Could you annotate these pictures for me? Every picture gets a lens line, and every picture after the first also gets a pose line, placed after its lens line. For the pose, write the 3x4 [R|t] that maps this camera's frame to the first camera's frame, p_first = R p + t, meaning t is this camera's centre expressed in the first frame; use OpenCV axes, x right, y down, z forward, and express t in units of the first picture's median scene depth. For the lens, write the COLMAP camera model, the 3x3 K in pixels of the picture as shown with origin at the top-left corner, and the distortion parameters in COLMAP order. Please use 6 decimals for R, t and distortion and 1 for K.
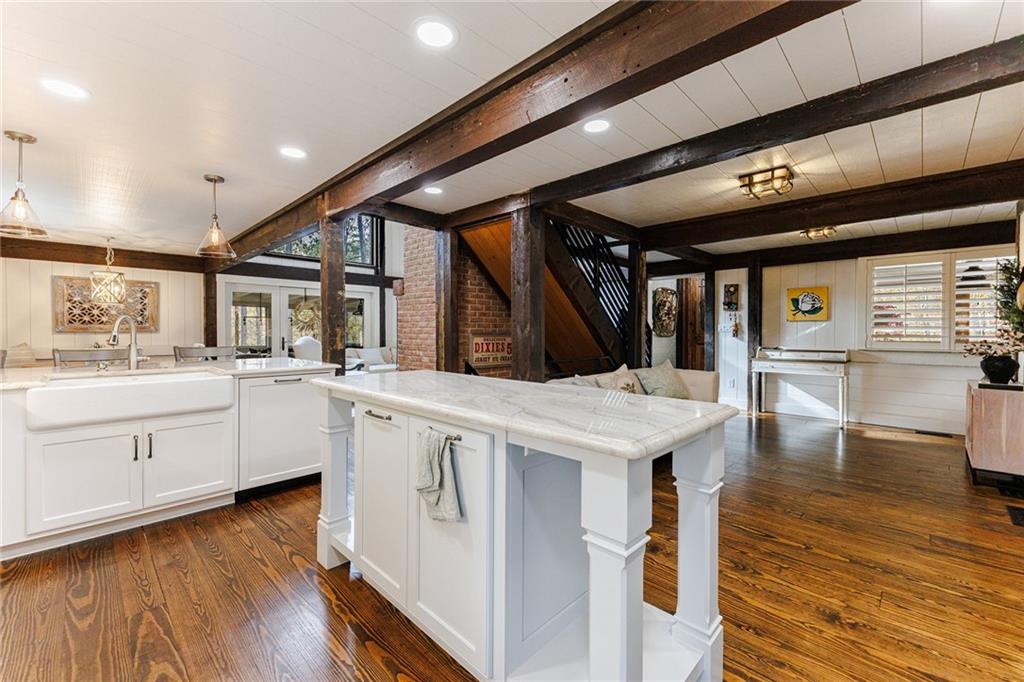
lens RADIAL K [[416.8, 0, 514.7], [0, 416.8, 341.5], [0, 0, 1]] dist [0.002494, -0.000108]
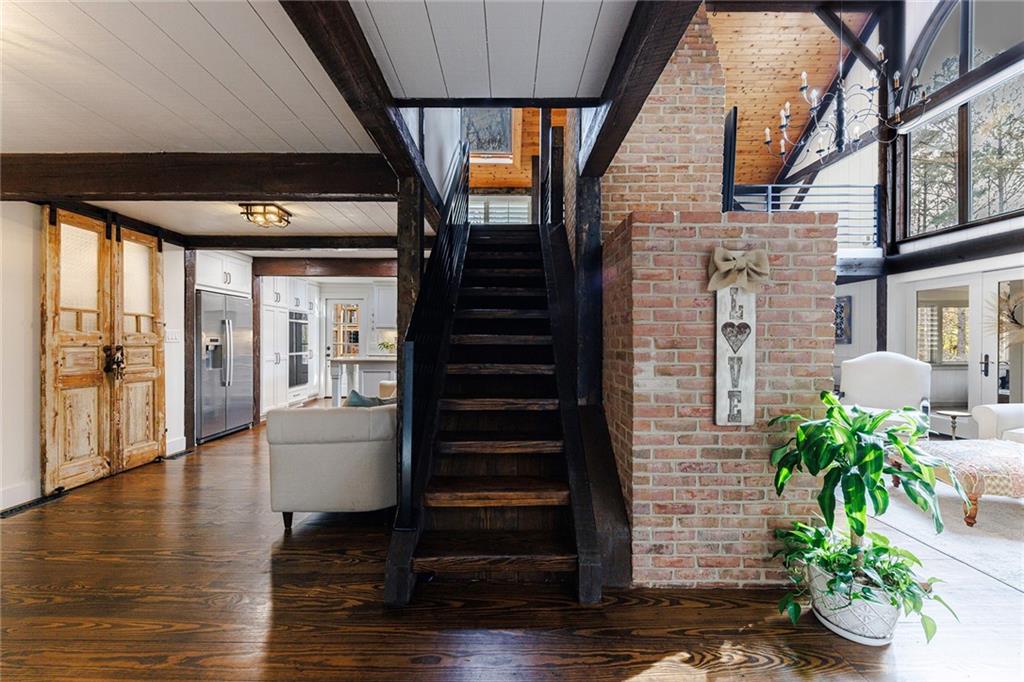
lens RADIAL K [[397.1, 0, 508.1], [0, 397.1, 342.0], [0, 0, 1]] dist [-0.000455, -0.000363]
pose [[-0.691171, 0.012047, -0.722591, 0.417406], [-0.003879, 0.999785, 0.020380, -0.045146], [0.722681, 0.016889, -0.690976, 1.086206]]
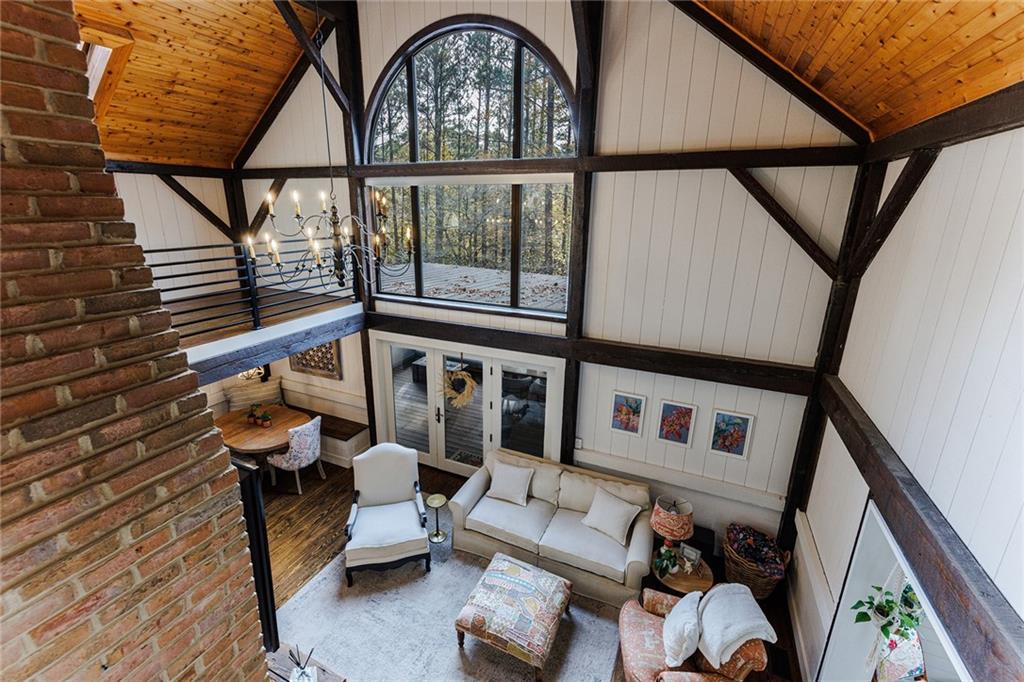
lens RADIAL K [[436.3, 0, 501.4], [0, 436.3, 336.4], [0, 0, 1]] dist [-0.001860, -0.000467]
pose [[0.365341, 0.275639, -0.889128, 0.190253], [-0.023432, 0.957575, 0.287230, -0.443068], [0.930579, -0.084103, 0.356301, 1.012446]]
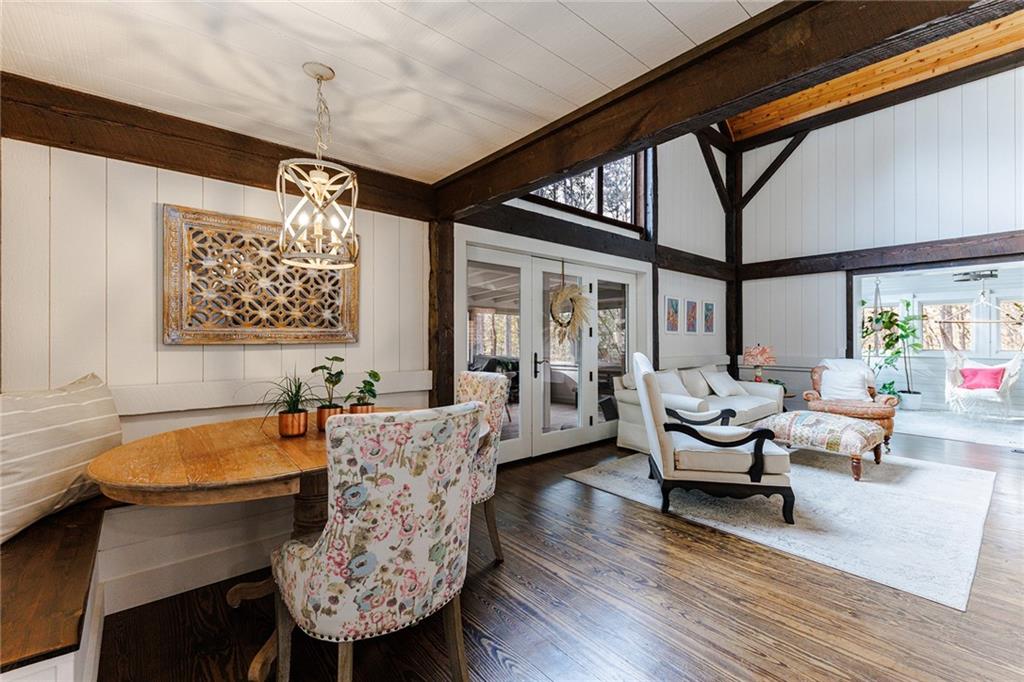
lens RADIAL K [[436.3, 0, 511.2], [0, 436.3, 340.3], [0, 0, 1]] dist [-0.001860, -0.000467]
pose [[0.998539, 0.008274, -0.053397, -0.676384], [-0.008937, 0.999886, -0.012176, -0.022734], [0.053290, 0.012636, 0.998499, 0.547702]]
